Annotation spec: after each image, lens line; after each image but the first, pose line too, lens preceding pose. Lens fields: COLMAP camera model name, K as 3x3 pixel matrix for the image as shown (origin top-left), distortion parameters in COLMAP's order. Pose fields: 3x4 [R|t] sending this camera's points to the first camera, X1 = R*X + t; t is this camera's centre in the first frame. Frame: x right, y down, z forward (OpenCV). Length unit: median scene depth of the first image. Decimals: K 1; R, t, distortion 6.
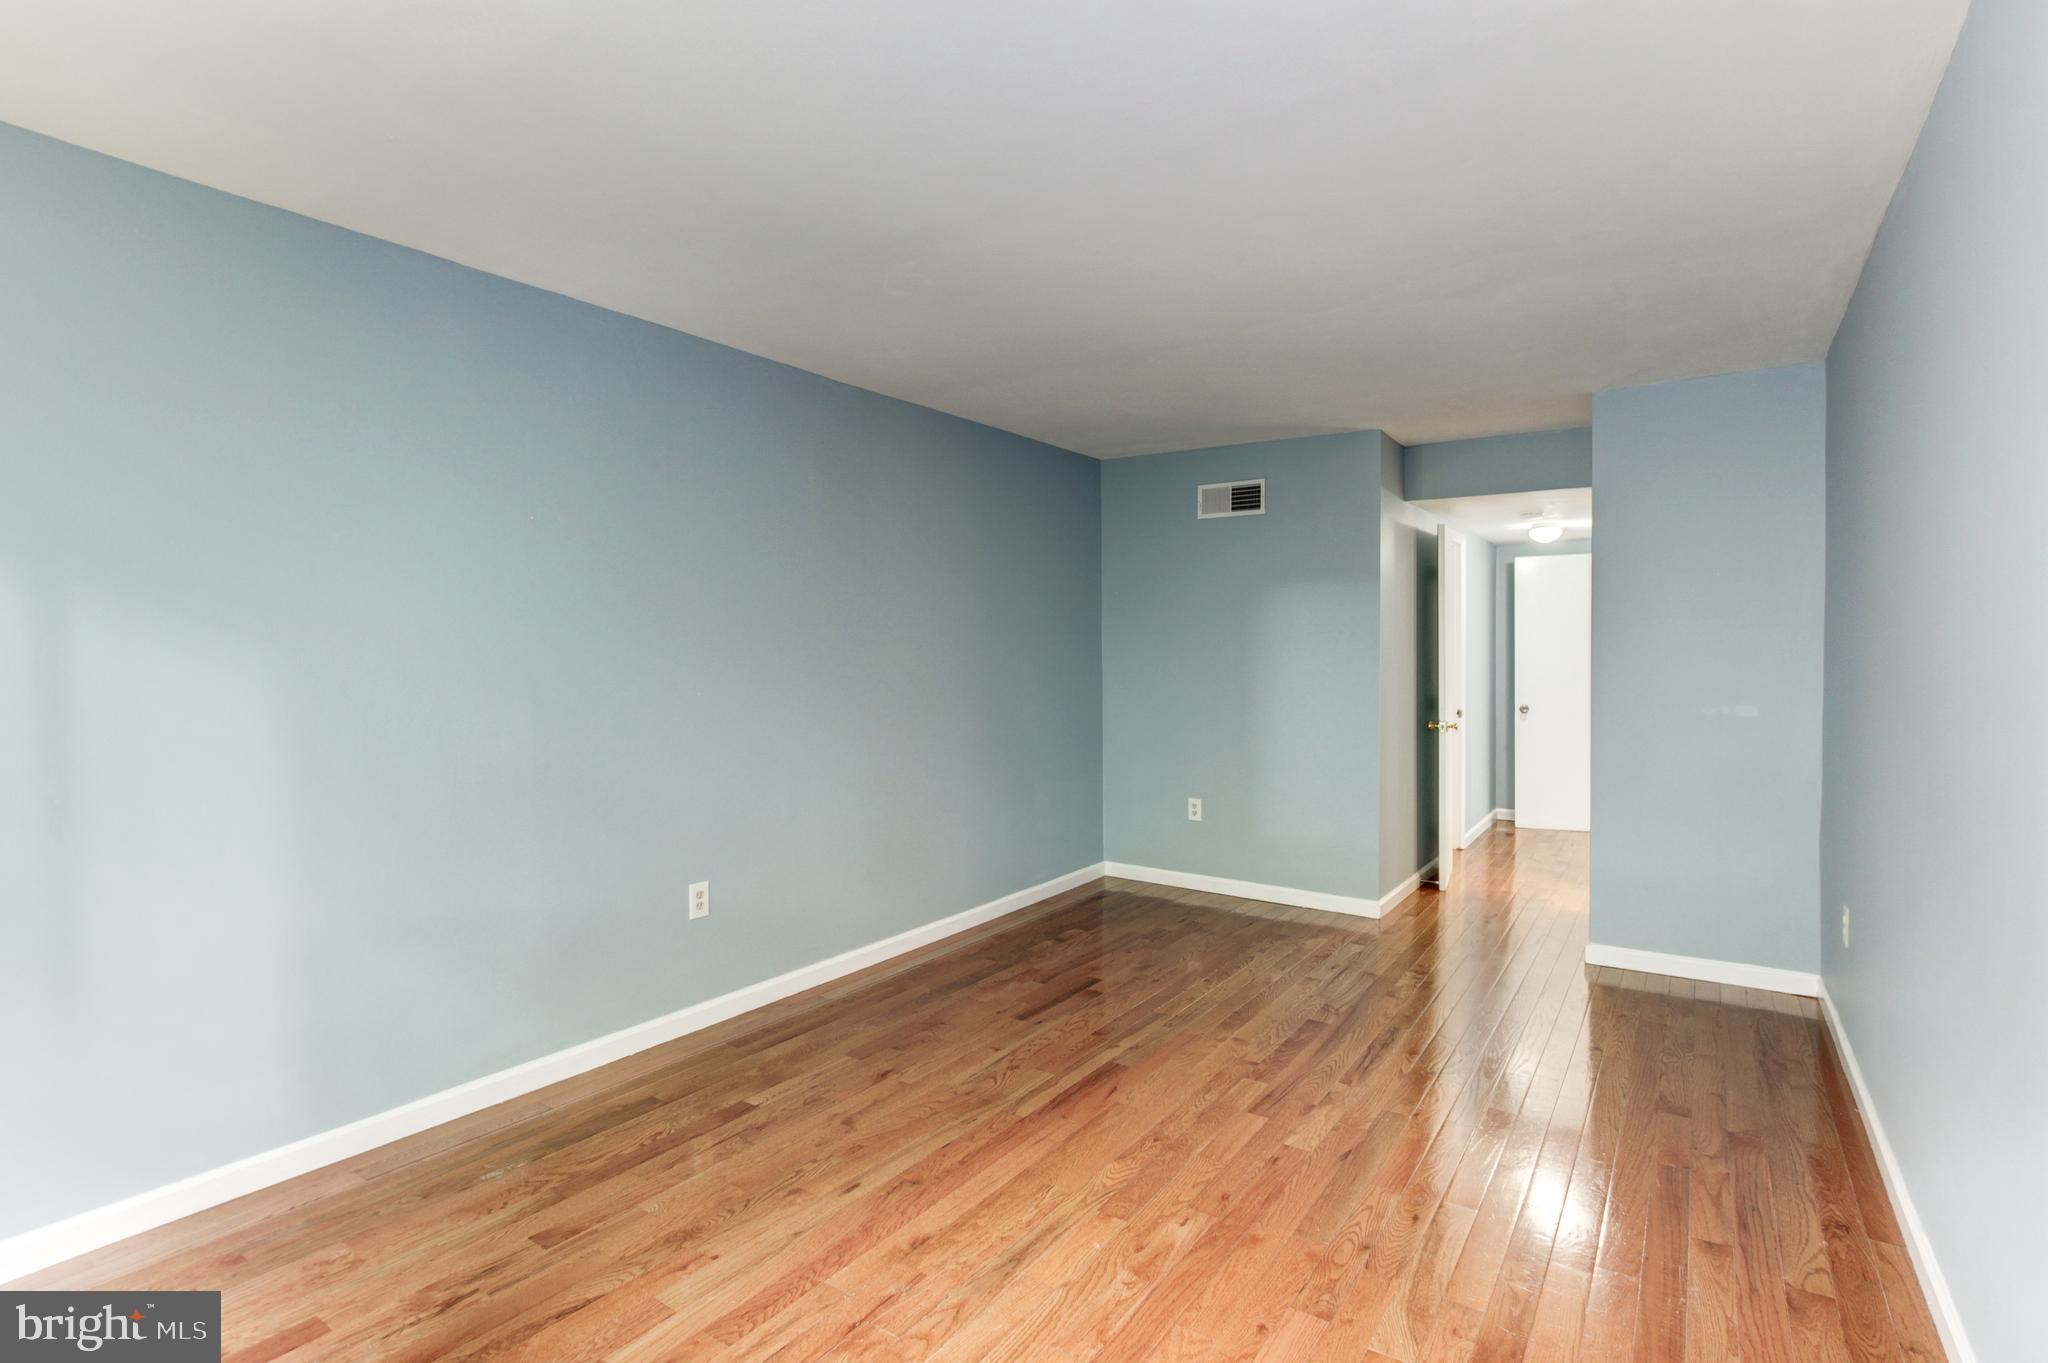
lens RADIAL K [[953.9, 0, 1059.2], [0, 953.9, 677.0], [0, 0, 1]] dist [-0.010432, -0.000060]
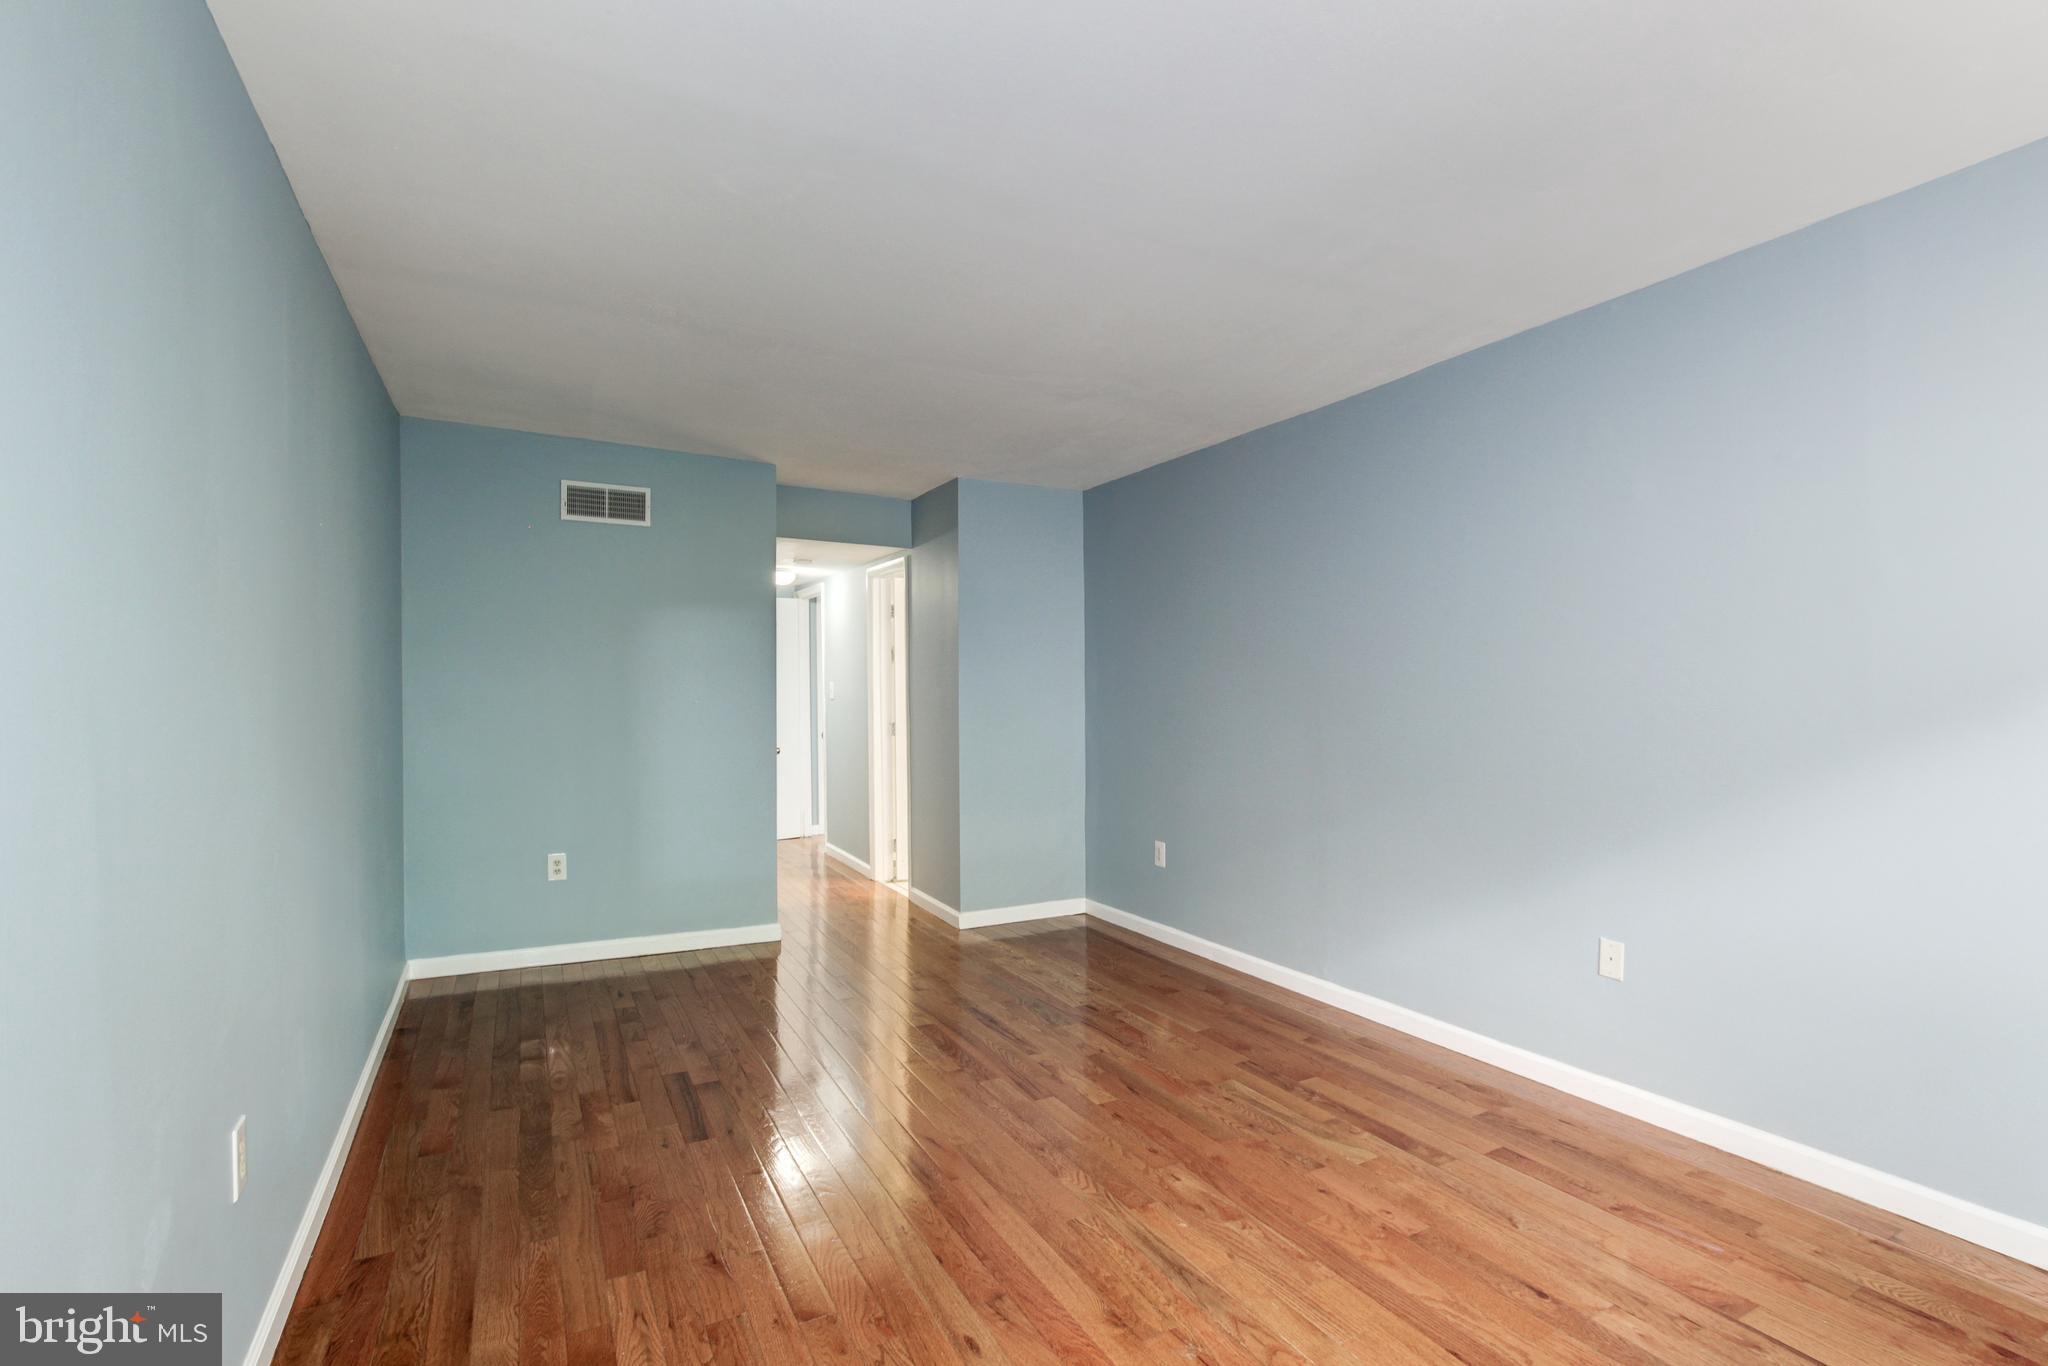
lens RADIAL K [[941.9, 0, 1024.0], [0, 941.9, 683.0], [0, 0, 1]] dist [-0.015951, -0.000016]
pose [[0.472827, 0.010726, 0.881090, -0.593597], [0.015555, 0.999668, -0.020517, 0.003085], [-0.881018, 0.023407, 0.472504, 0.388848]]
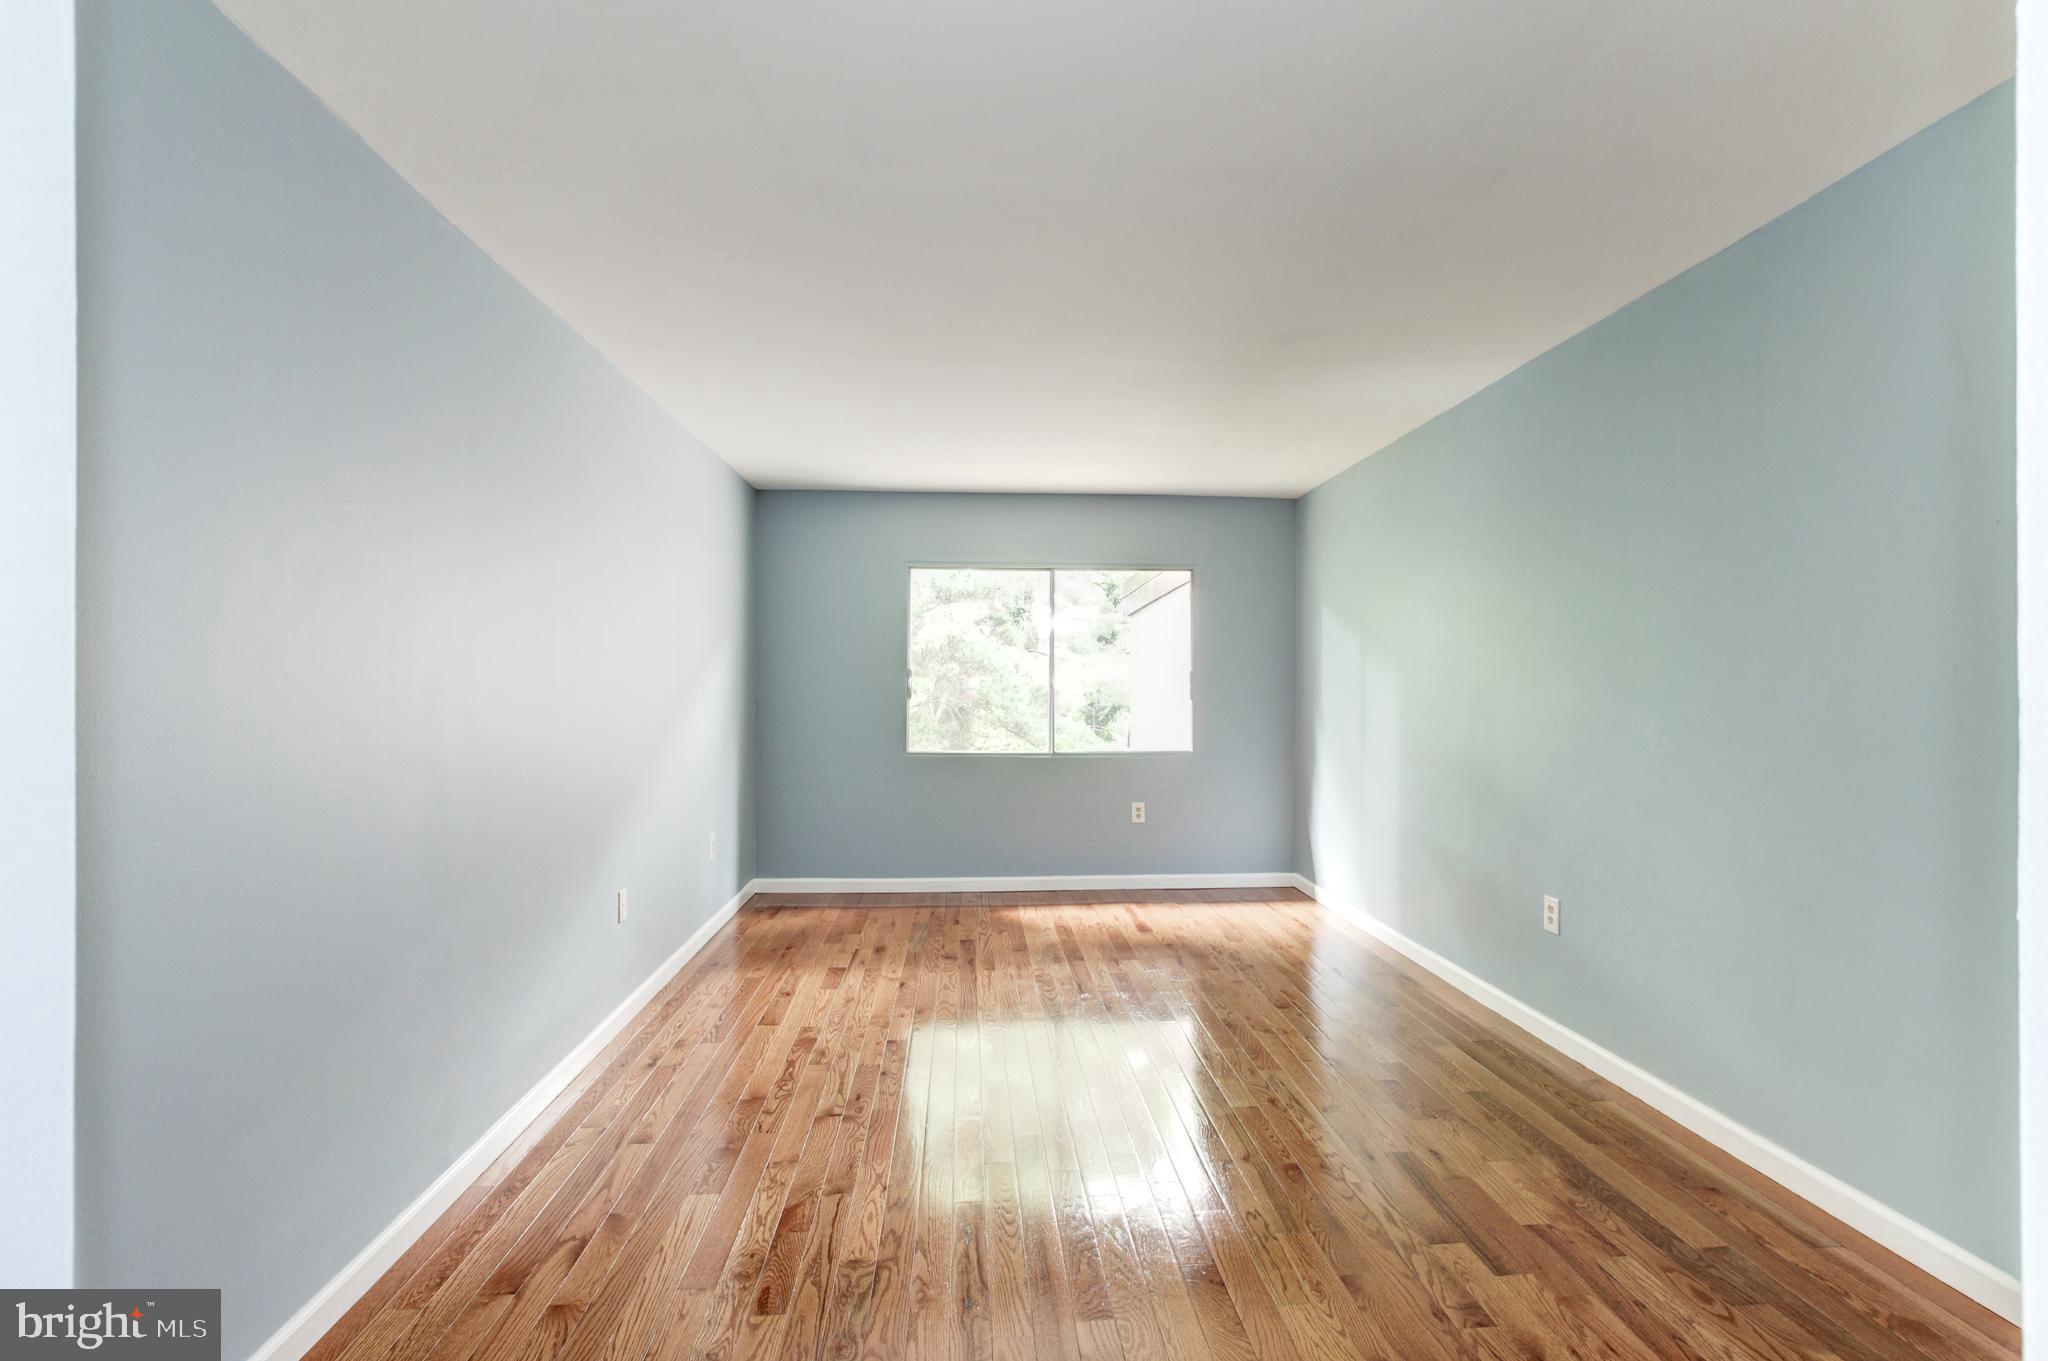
lens RADIAL K [[929.8, 0, 1024.0], [0, 929.8, 680.5], [0, 0, 1]] dist [0.000517, 0.000123]
pose [[-0.793299, 0.006659, -0.608796, 0.625144], [0.001229, 0.999956, 0.009337, -0.019040], [0.608831, 0.006659, -0.793272, 1.382127]]
